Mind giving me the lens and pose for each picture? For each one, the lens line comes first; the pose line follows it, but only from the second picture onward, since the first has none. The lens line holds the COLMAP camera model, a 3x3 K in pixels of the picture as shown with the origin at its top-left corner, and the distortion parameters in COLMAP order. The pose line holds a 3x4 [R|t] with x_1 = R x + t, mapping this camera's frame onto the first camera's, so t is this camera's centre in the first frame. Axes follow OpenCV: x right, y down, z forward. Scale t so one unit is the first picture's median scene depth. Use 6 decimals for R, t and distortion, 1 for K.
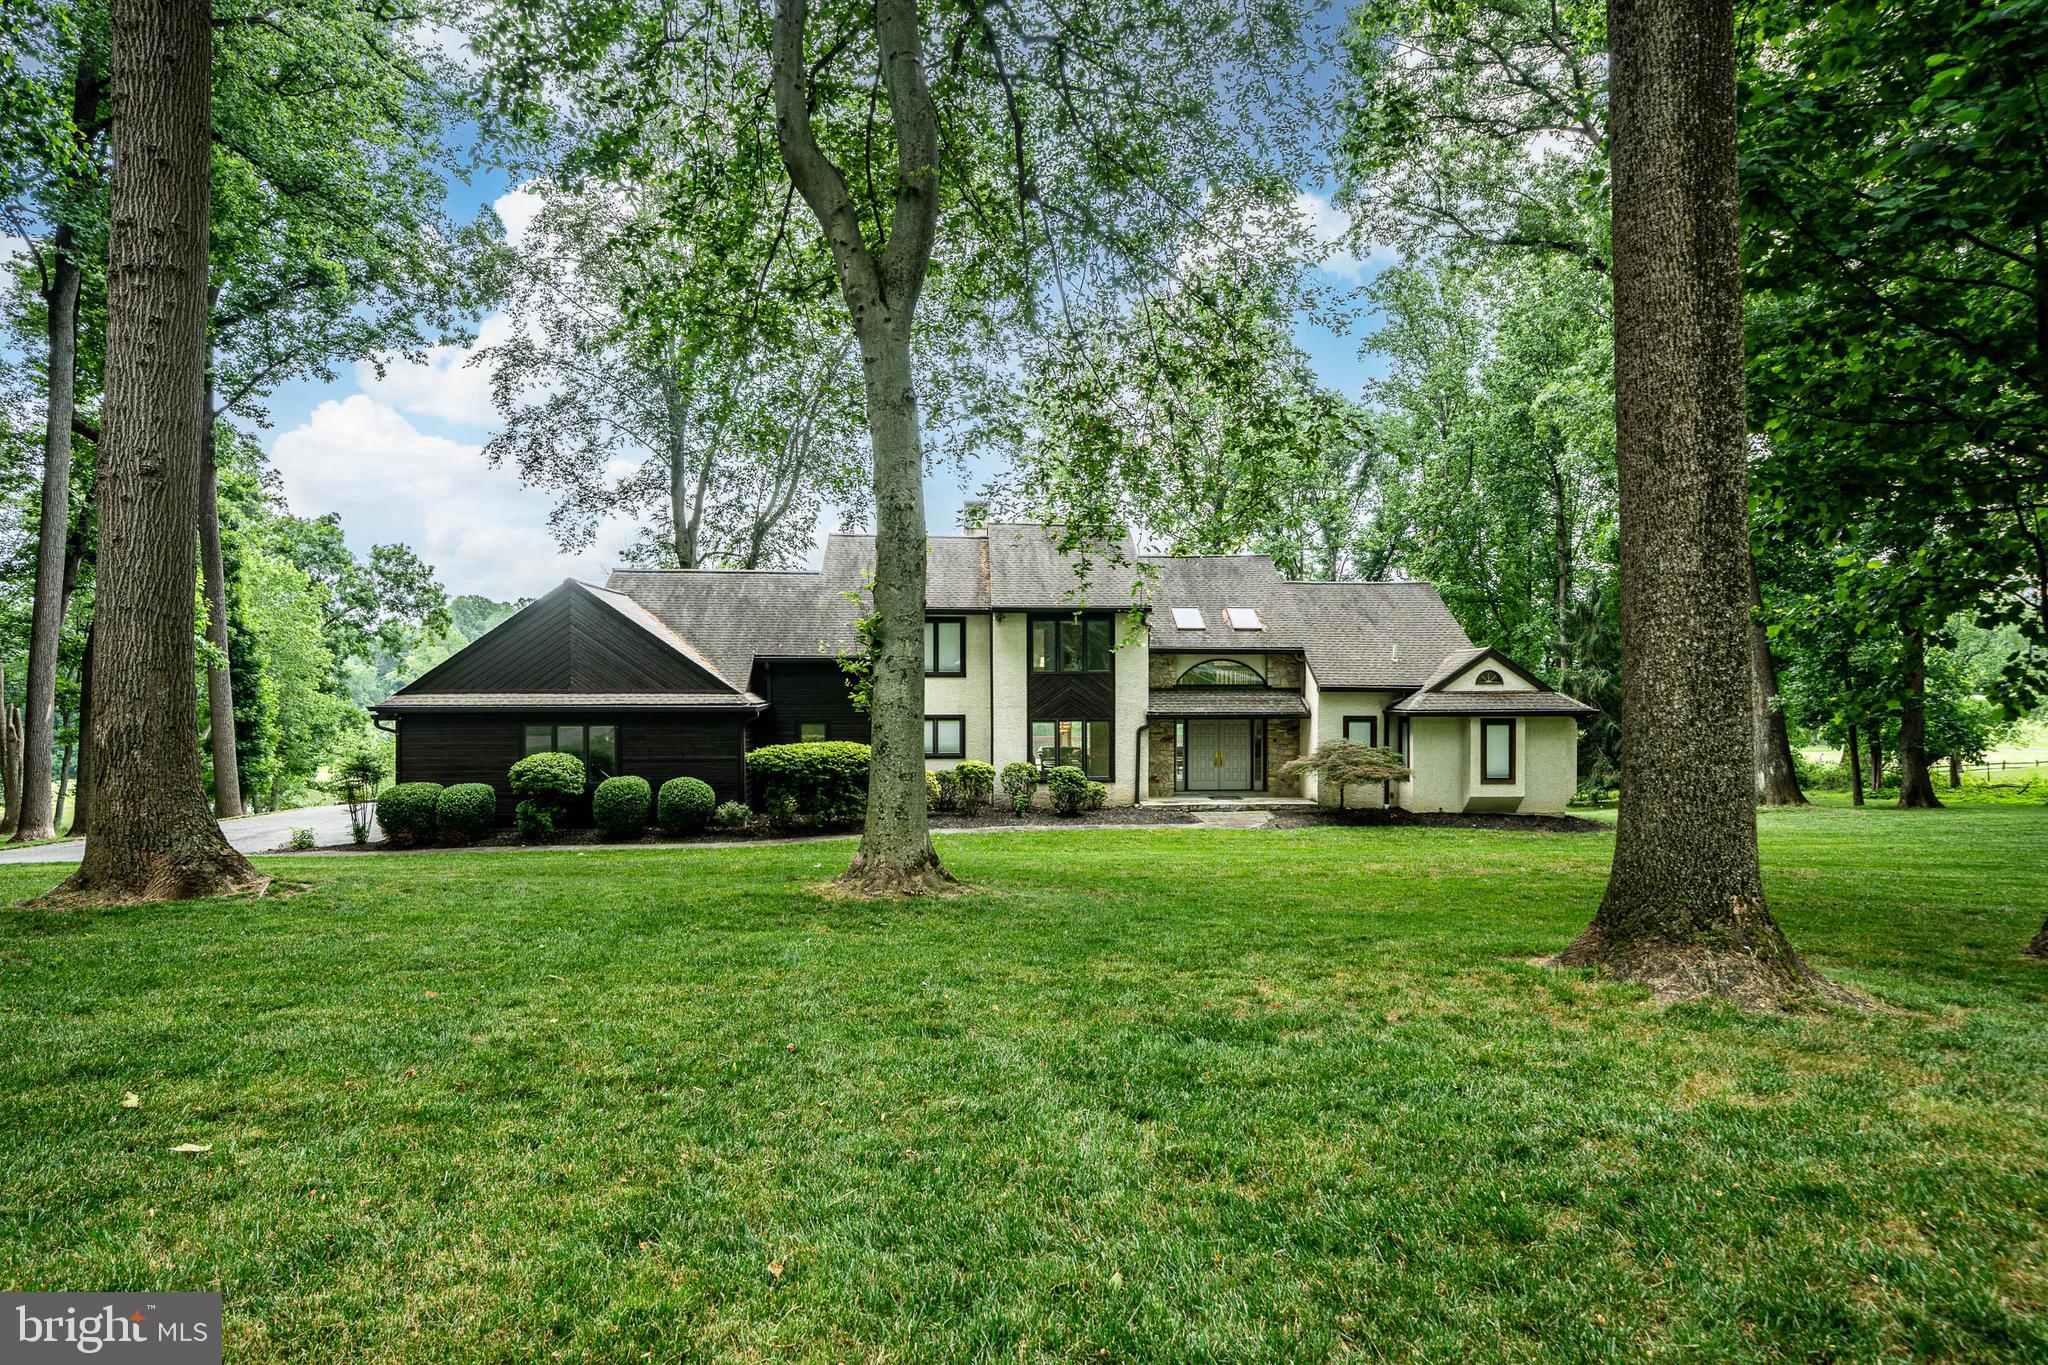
lens RADIAL K [[1150.2, 0, 1016.1], [0, 1150.2, 686.2], [0, 0, 1]] dist [0.017494, -0.000314]
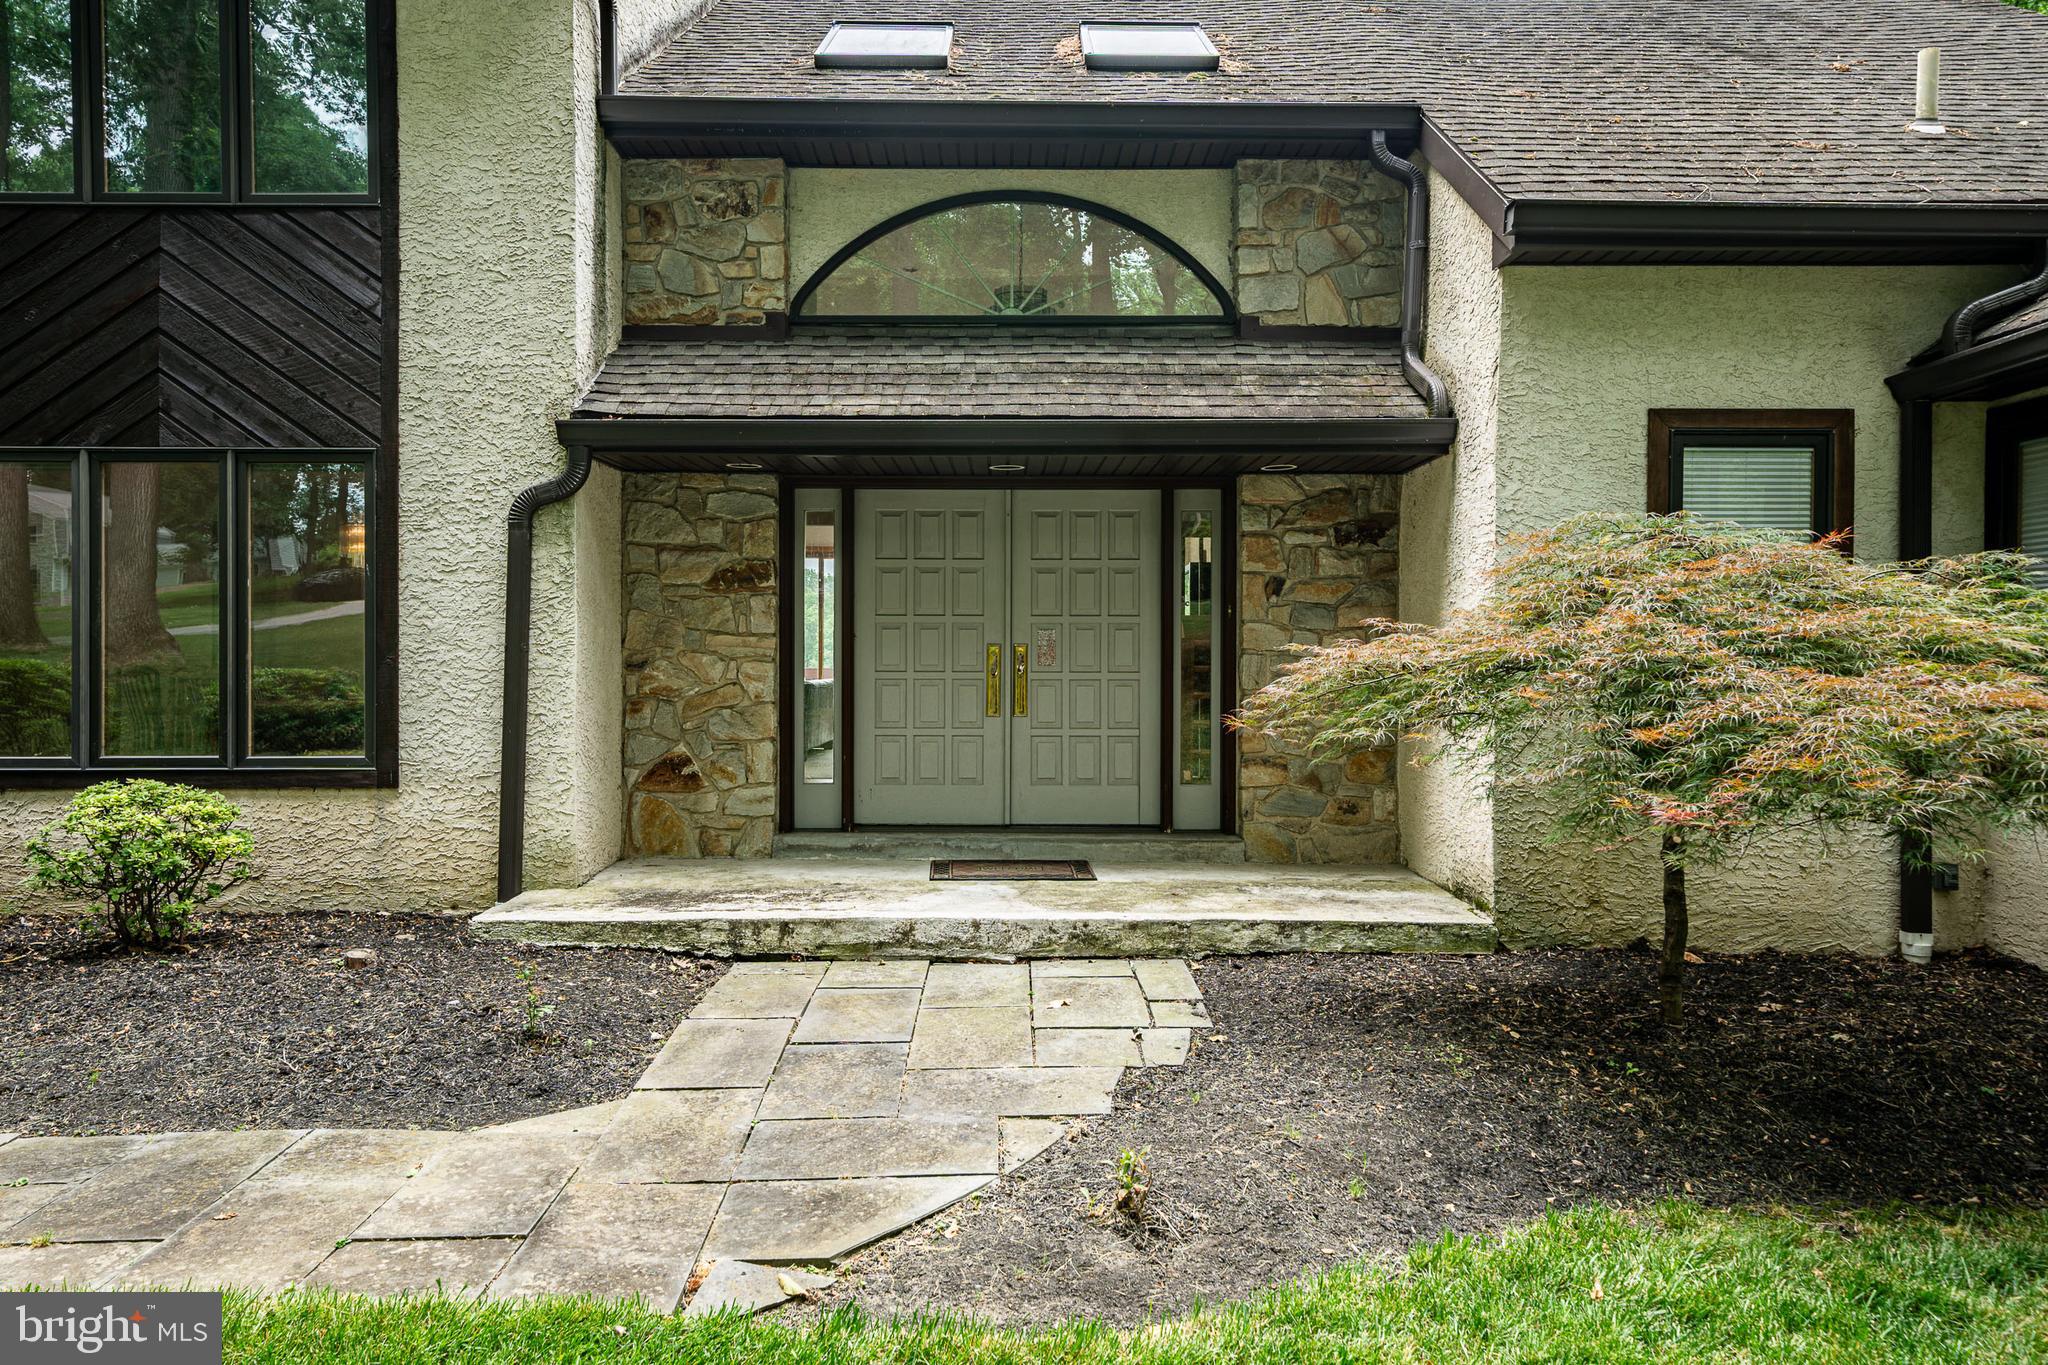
lens RADIAL K [[1388.6, 0, 1015.6], [0, 1388.6, 665.8], [0, 0, 1]] dist [0.026121, 0.000887]
pose [[0.998843, 0.005044, -0.047825, 0.197328], [-0.005001, 0.999987, 0.001014, 0.063074], [0.047829, -0.000774, 0.998855, 0.777018]]
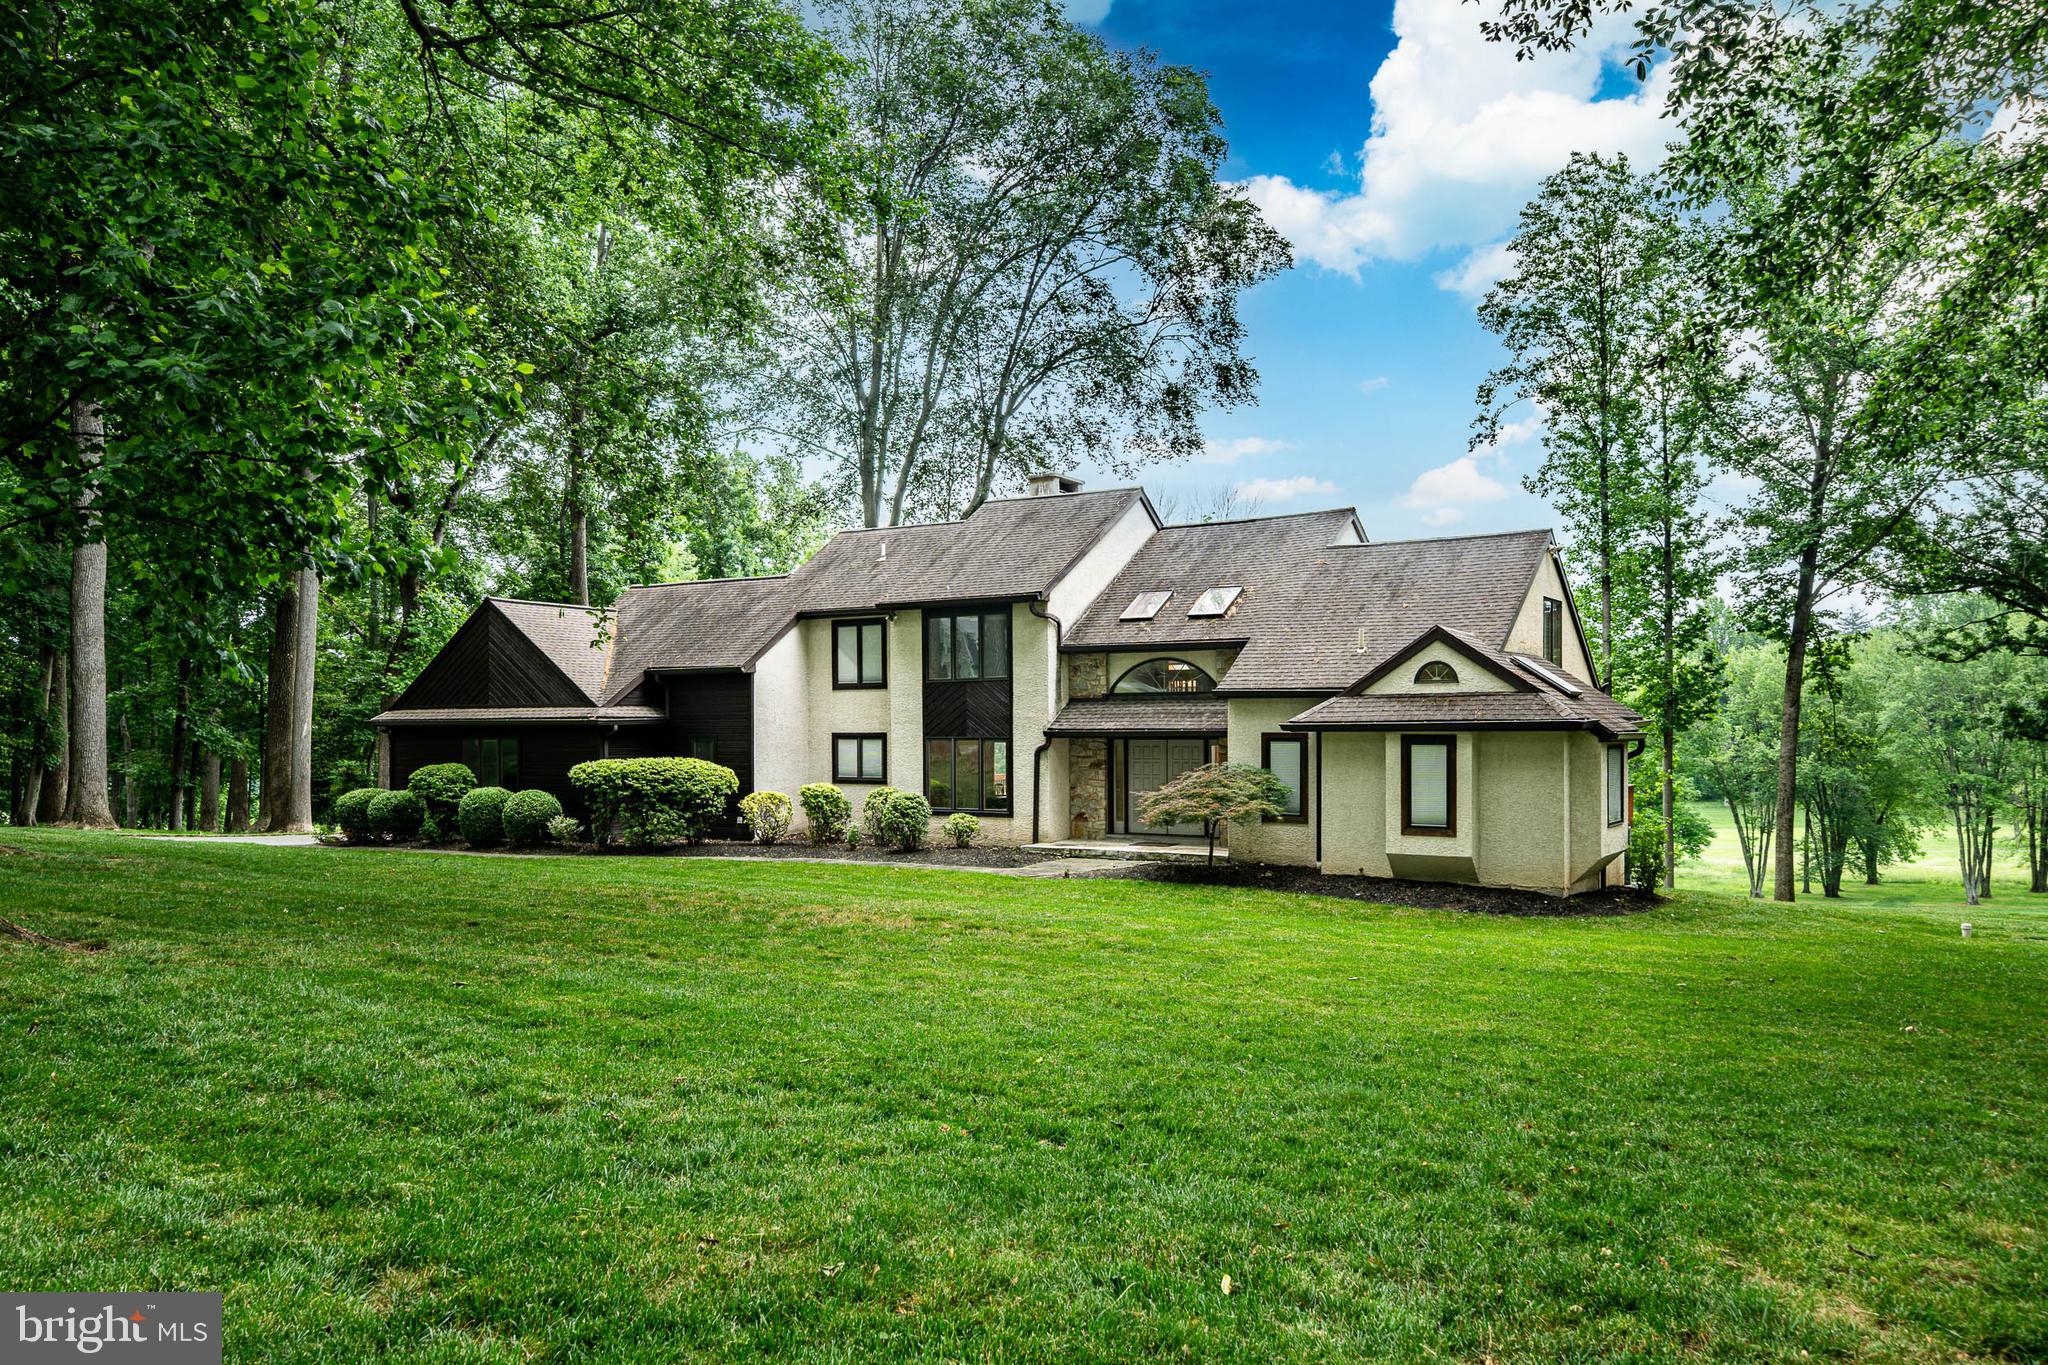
lens RADIAL K [[1508.2, 0, 971.9], [0, 1508.2, 735.5], [0, 0, 1]] dist [0.006848, 0.001614]
pose [[0.794776, 0.000529, -0.606903, 0.690729], [0.001533, 0.999995, 0.002879, 0.024354], [0.606901, -0.003219, 0.794771, 0.160468]]
